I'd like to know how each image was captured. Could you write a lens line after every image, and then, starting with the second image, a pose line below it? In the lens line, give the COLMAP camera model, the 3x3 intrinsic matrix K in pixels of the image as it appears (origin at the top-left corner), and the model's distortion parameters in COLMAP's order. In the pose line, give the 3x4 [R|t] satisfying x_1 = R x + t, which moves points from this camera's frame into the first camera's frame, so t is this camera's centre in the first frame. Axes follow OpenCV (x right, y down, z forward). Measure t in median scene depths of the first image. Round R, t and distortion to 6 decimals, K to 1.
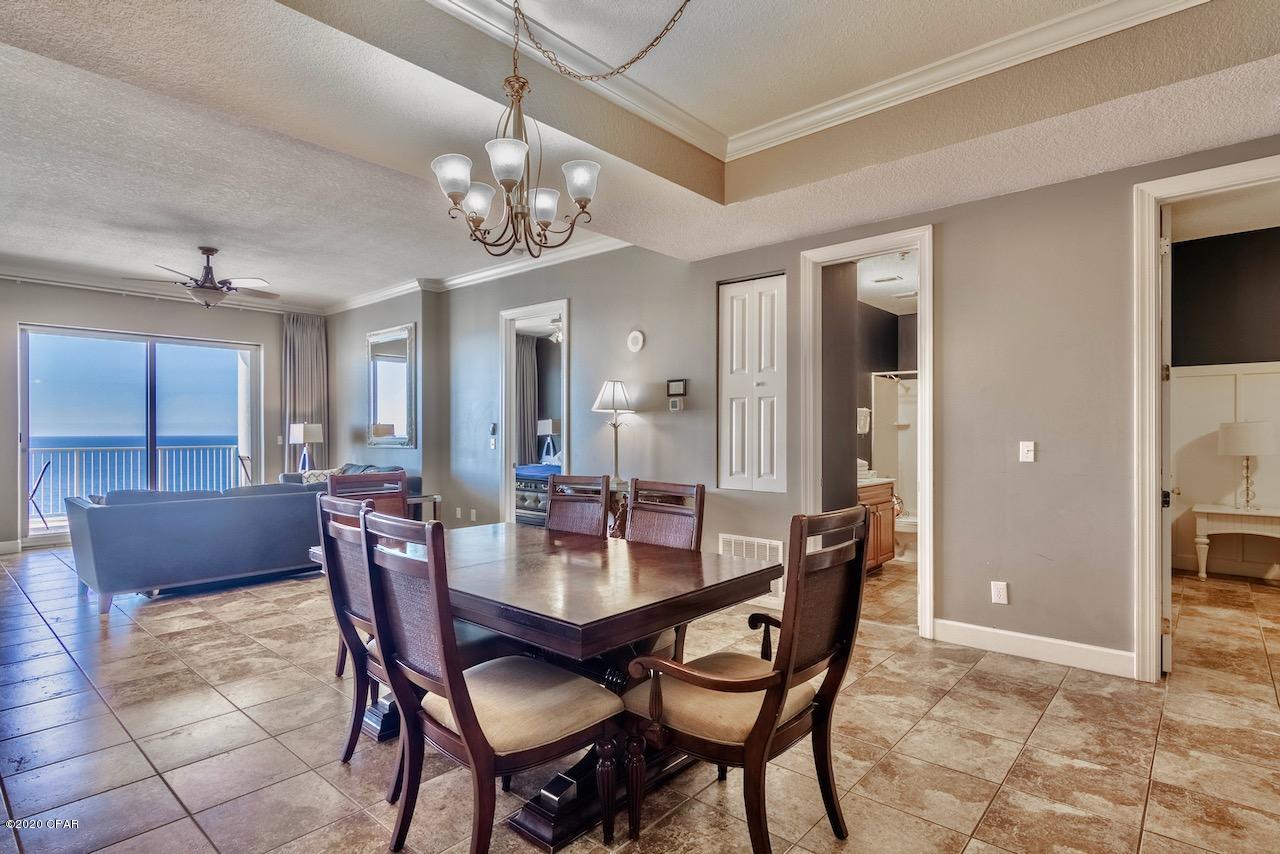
lens RADIAL K [[658.6, 0, 622.2], [0, 658.6, 429.7], [0, 0, 1]] dist [-0.001471, 0.000545]
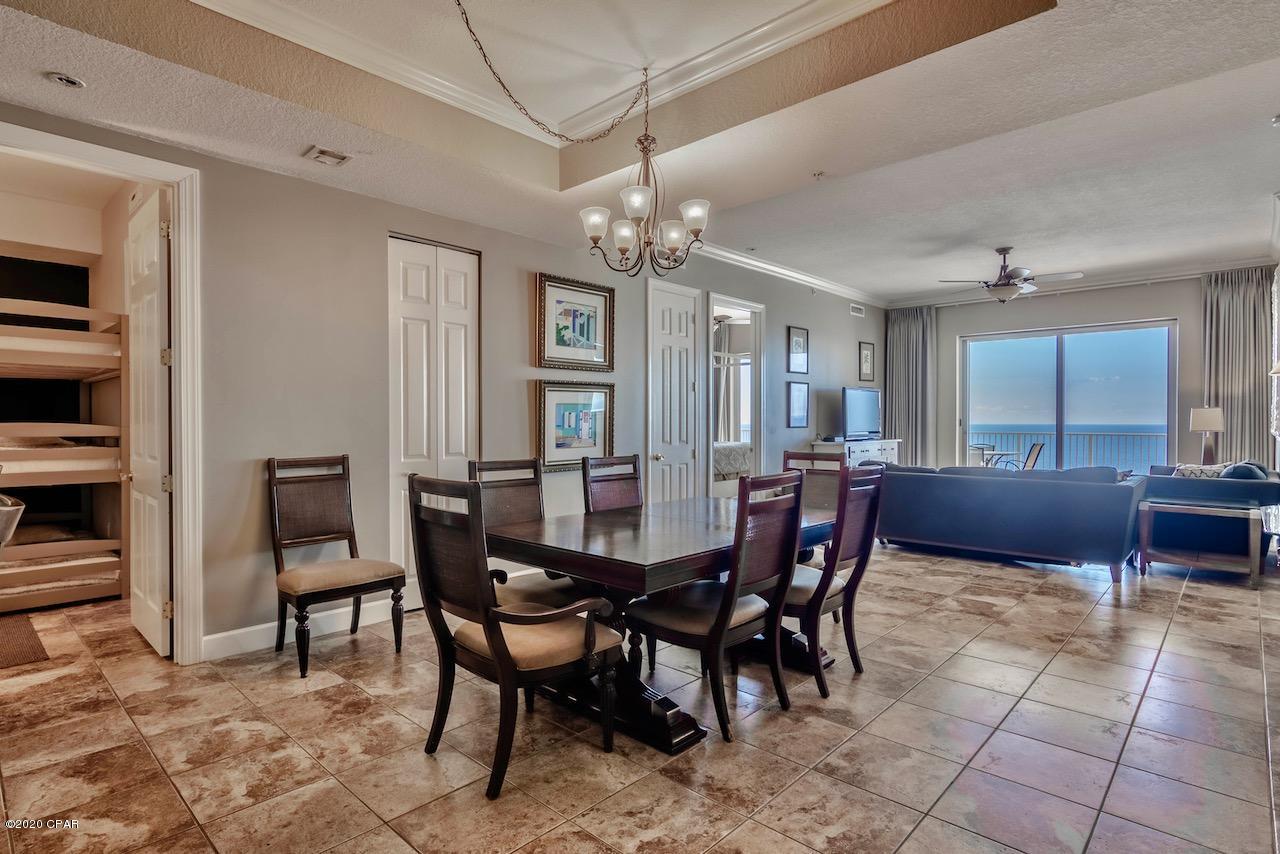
lens RADIAL K [[655.6, 0, 644.3], [0, 655.6, 428.0], [0, 0, 1]] dist [0.001877, 0.000708]
pose [[0.001885, 0.012888, -0.999915, 0.726712], [0.003784, 0.999910, 0.012895, 0.006081], [0.999991, -0.003808, 0.001836, 0.649312]]
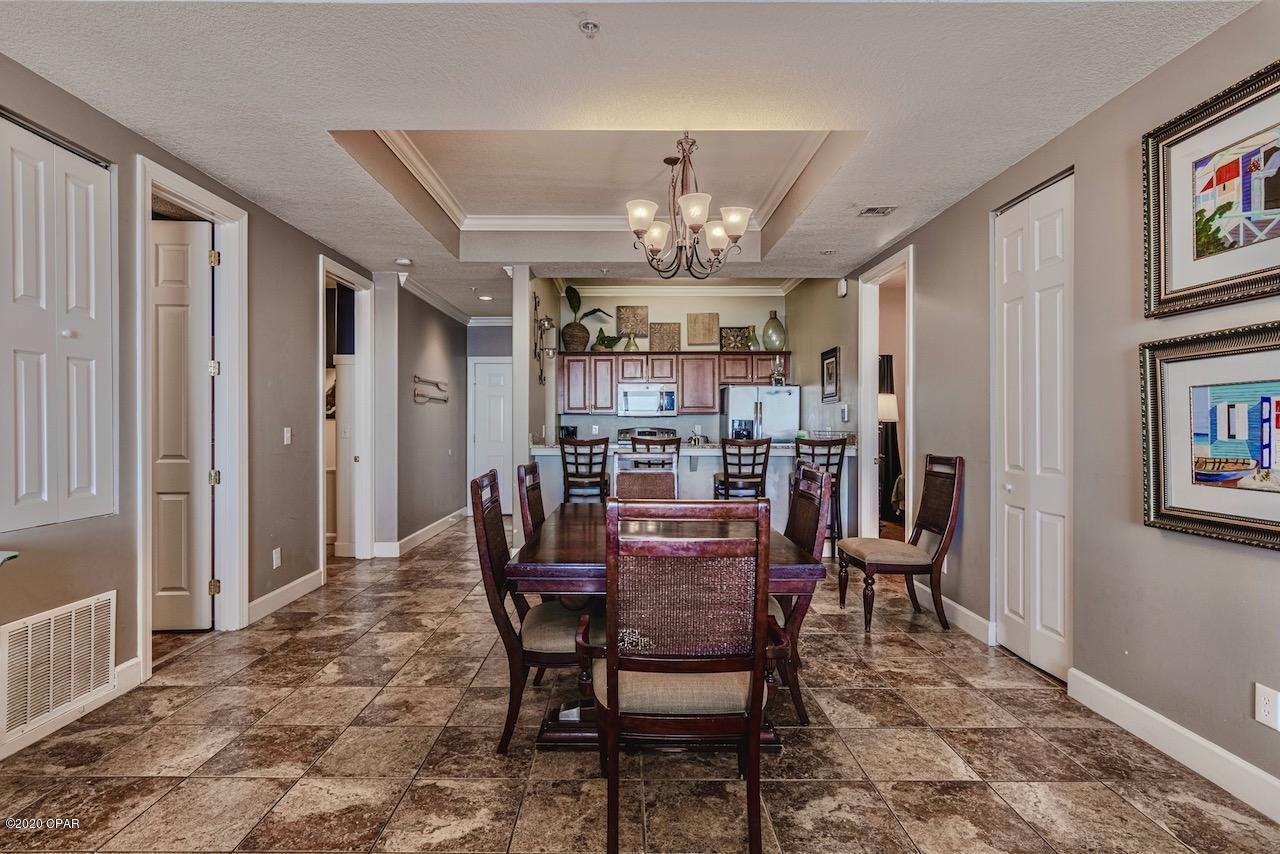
lens RADIAL K [[653.8, 0, 617.0], [0, 653.8, 424.8], [0, 0, 1]] dist [-0.001739, 0.001285]
pose [[-0.664431, -0.001317, 0.747349, -0.659967], [-0.002805, 0.999996, -0.000732, 0.010820], [-0.747345, -0.002583, -0.664432, 1.264603]]
